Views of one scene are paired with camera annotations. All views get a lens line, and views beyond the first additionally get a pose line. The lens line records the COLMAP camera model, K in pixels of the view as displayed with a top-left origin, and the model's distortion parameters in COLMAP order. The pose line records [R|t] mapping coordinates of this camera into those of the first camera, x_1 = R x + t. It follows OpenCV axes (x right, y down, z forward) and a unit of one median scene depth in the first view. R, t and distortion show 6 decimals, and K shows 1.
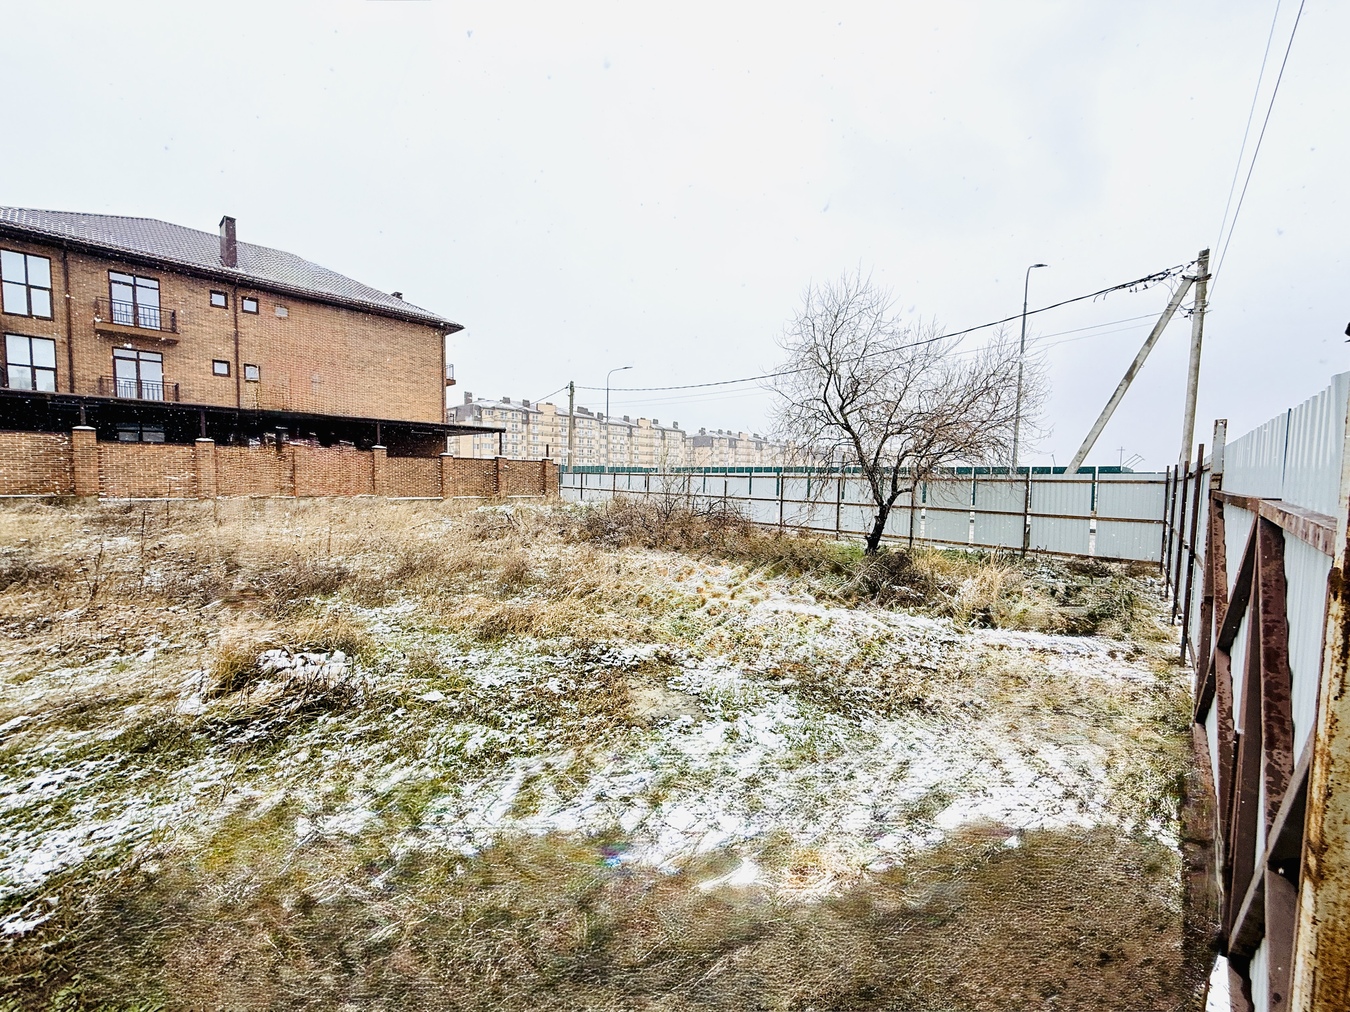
lens RADIAL K [[535.6, 0, 672.4], [0, 535.6, 507.0], [0, 0, 1]] dist [-0.000454, -0.000184]
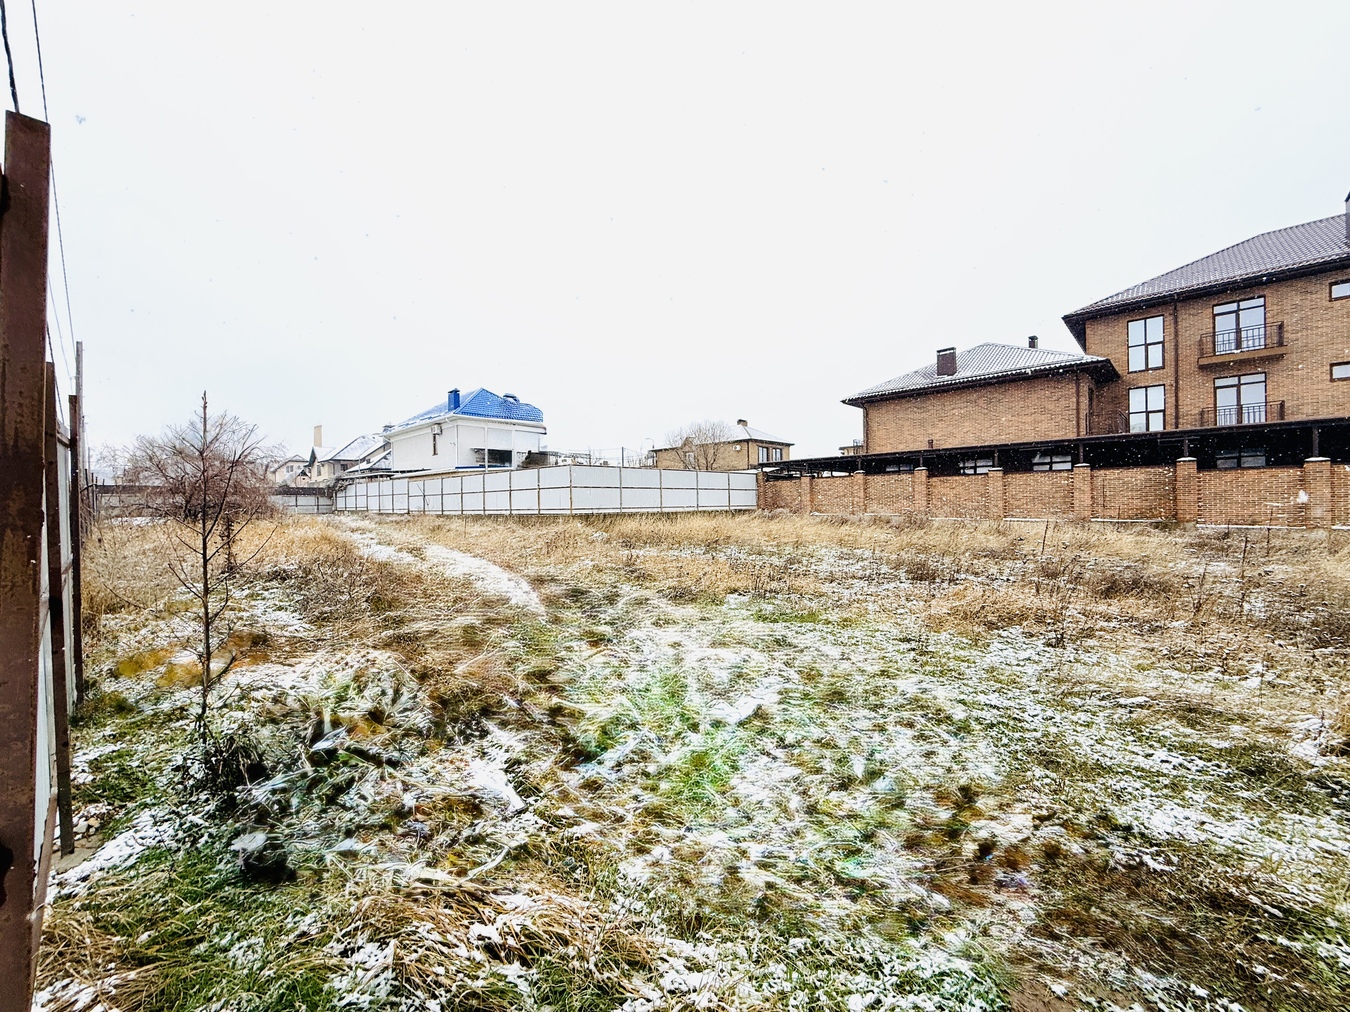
lens RADIAL K [[535.6, 0, 672.4], [0, 535.6, 507.0], [0, 0, 1]] dist [-0.000454, -0.000184]
pose [[-0.020397, -0.009825, -0.999744, 0.012603], [-0.043353, 0.999020, -0.008934, 0.010406], [0.998852, 0.043160, -0.020803, -0.034849]]
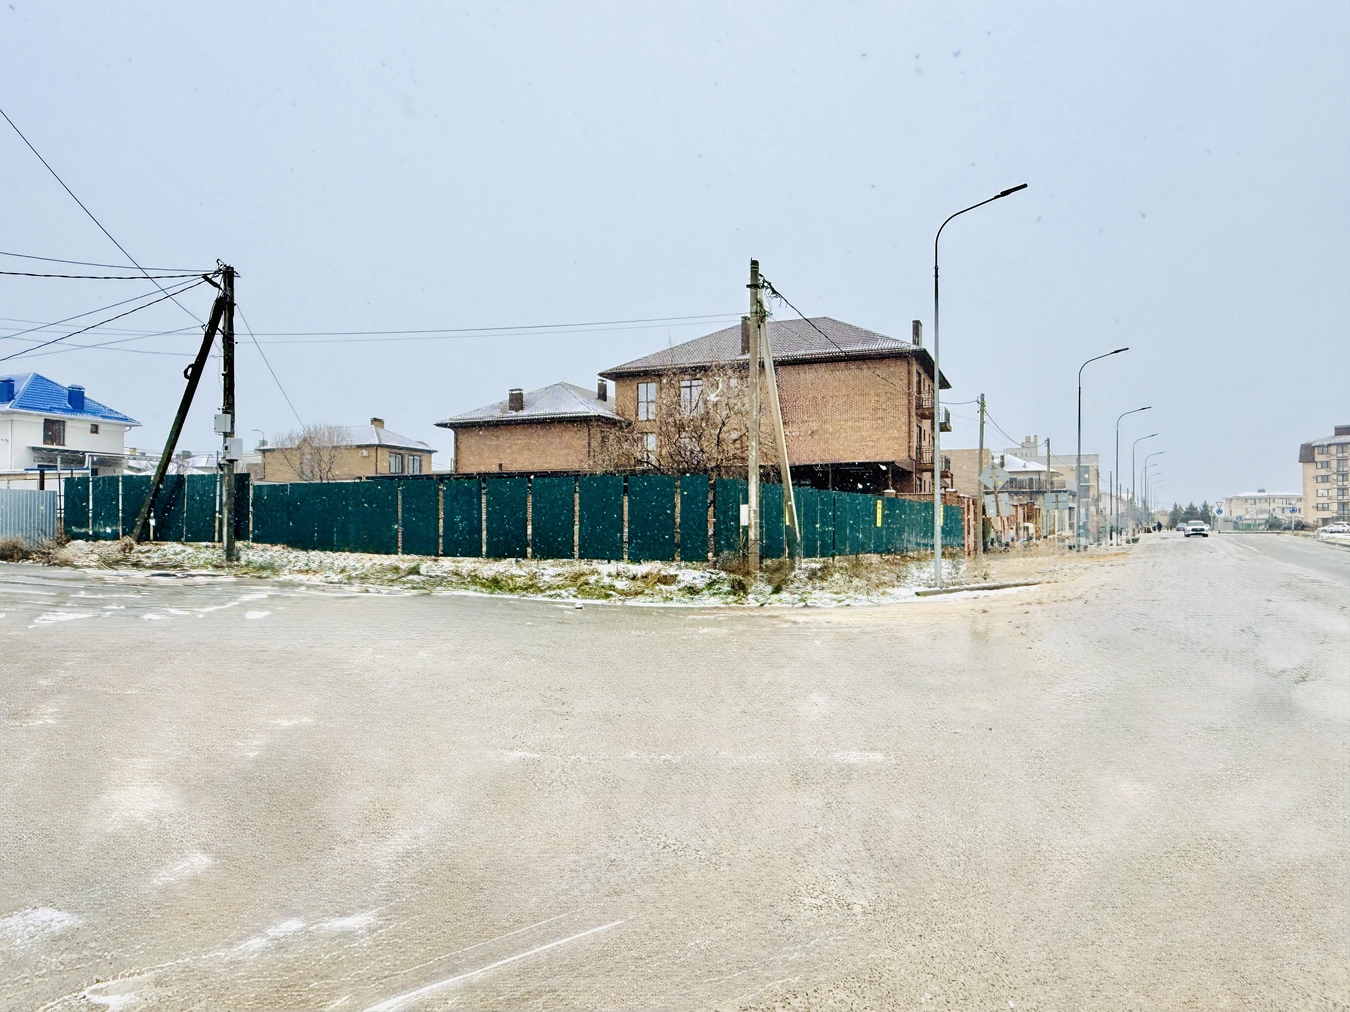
lens RADIAL K [[914.3, 0, 675.0], [0, 914.3, 506.0], [0, 0, 1]] dist [0.000988, 0.000214]
pose [[0.344822, -0.037468, -0.937920, 4.228525], [-0.051136, 0.996969, -0.058627, 0.176661], [0.937274, 0.068177, 0.341861, 0.457522]]
